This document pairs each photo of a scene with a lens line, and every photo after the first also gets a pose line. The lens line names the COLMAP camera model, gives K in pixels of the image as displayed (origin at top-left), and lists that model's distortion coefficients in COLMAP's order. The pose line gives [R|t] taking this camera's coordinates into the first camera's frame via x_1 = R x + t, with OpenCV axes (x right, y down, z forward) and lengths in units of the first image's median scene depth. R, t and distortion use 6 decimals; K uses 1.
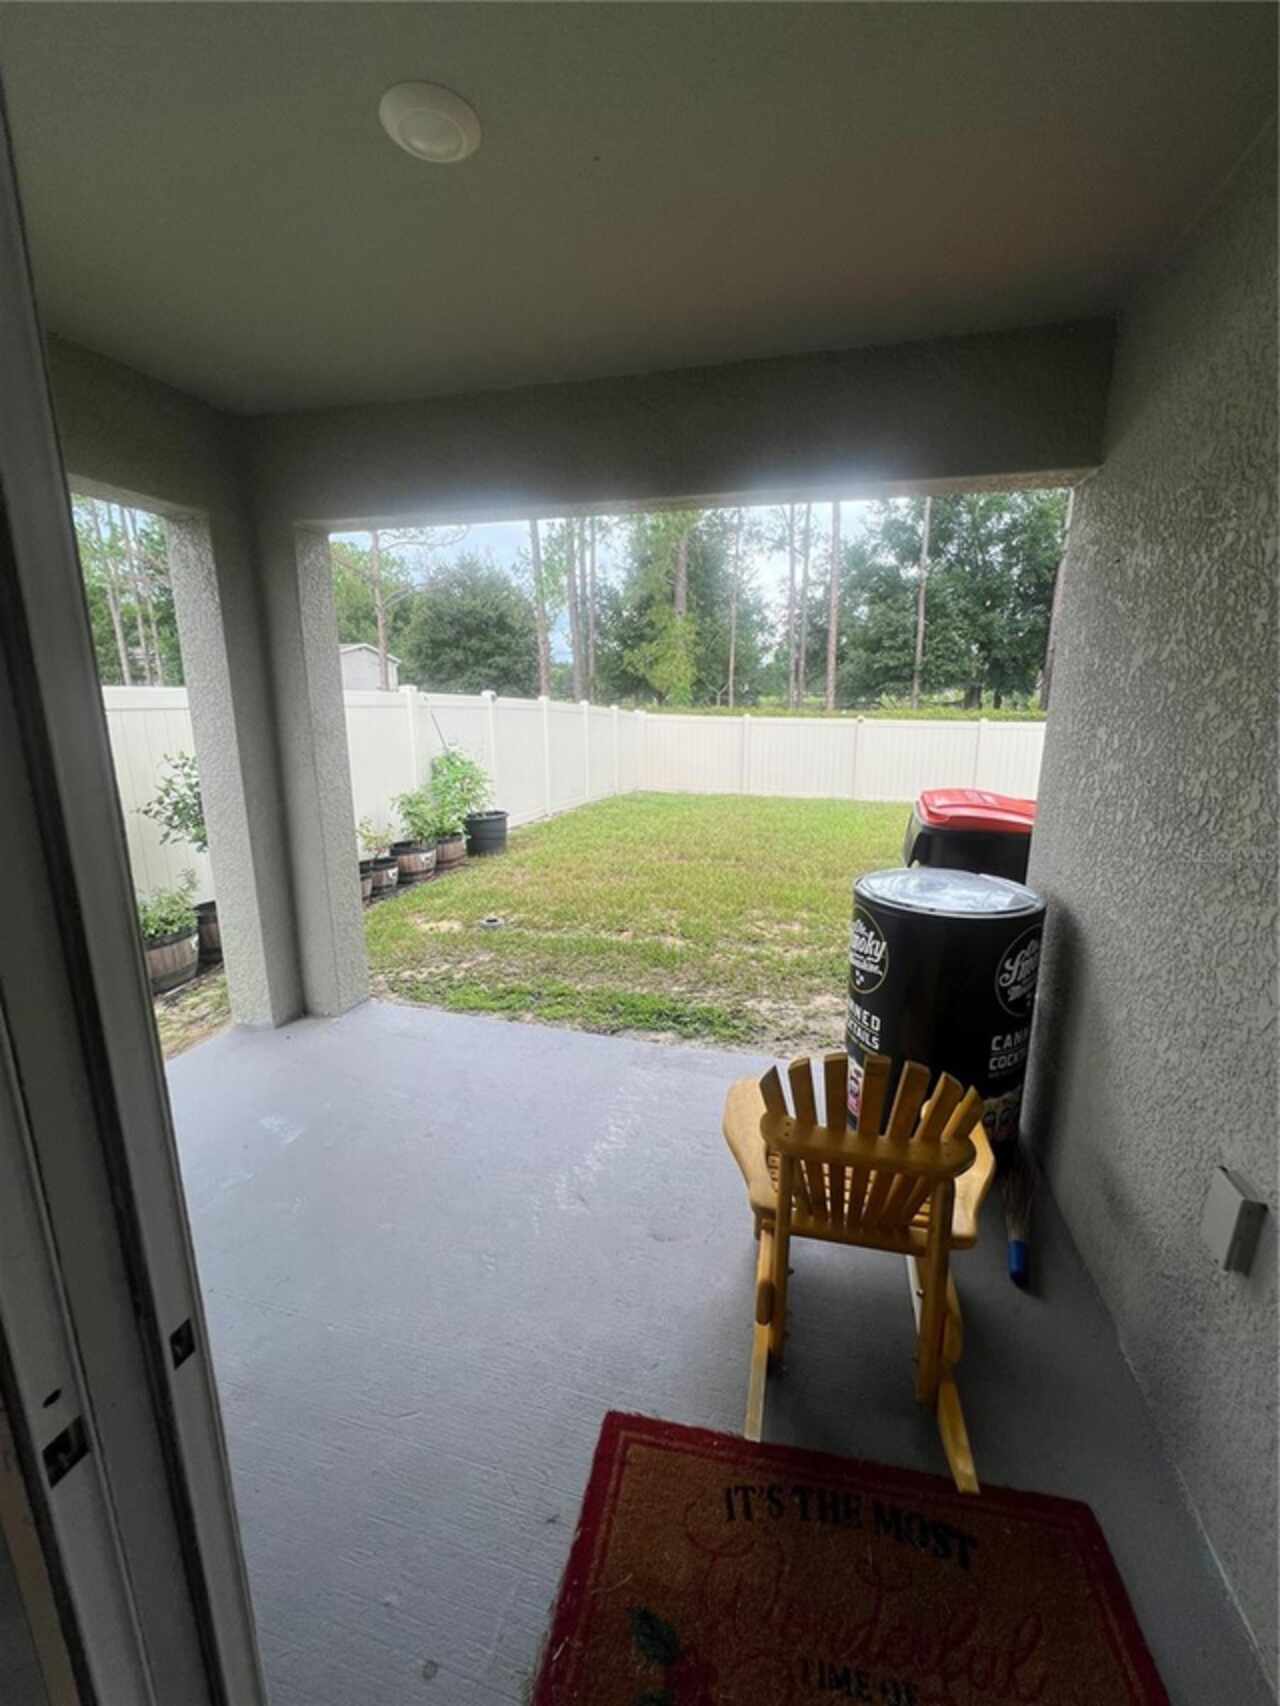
lens RADIAL K [[683.4, 0, 642.0], [0, 683.4, 848.7], [0, 0, 1]] dist [-0.001713, 0.000314]
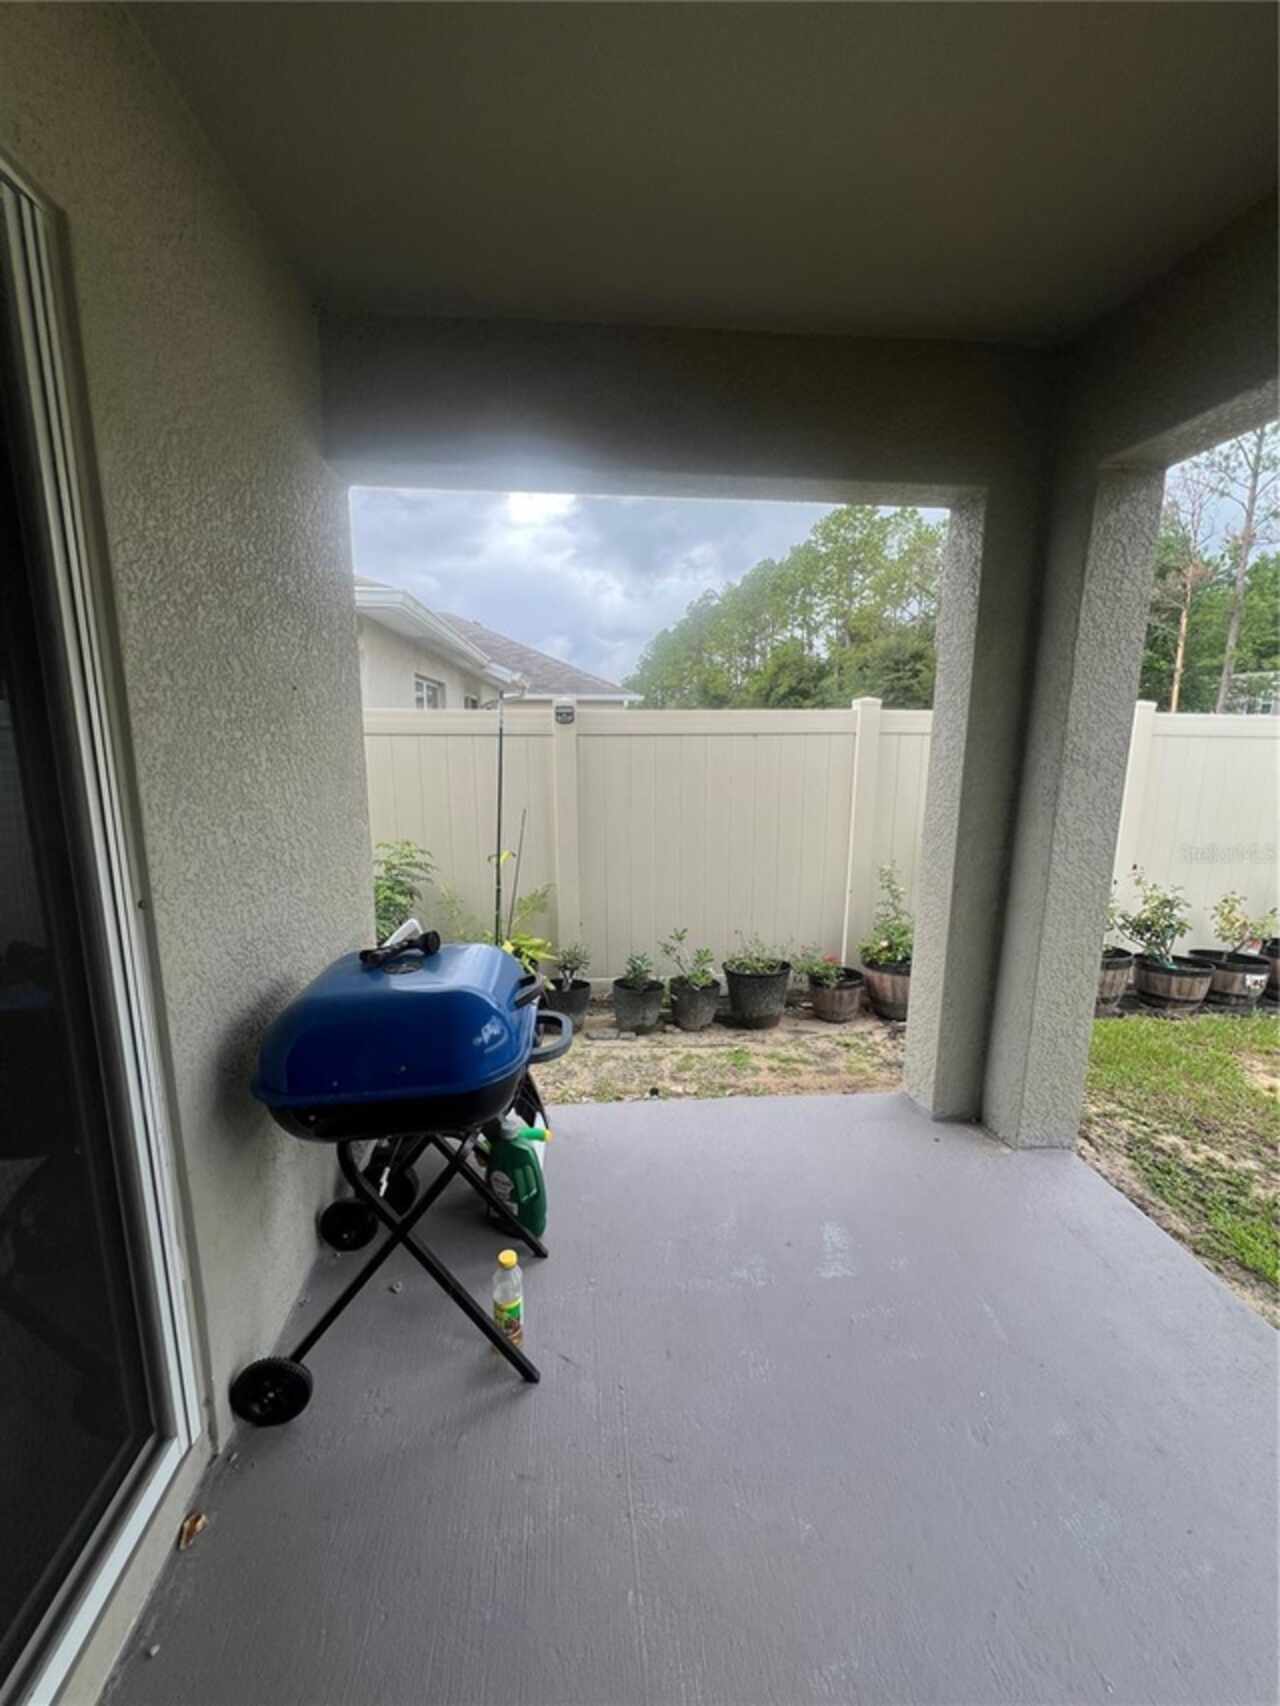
lens RADIAL K [[683.4, 0, 651.1], [0, 683.4, 852.0], [0, 0, 1]] dist [-0.001713, 0.000314]
pose [[0.366341, 0.164907, -0.915751, 0.023624], [-0.207929, 0.973791, 0.092178, -0.041358], [0.906951, 0.156643, 0.391029, 0.268513]]
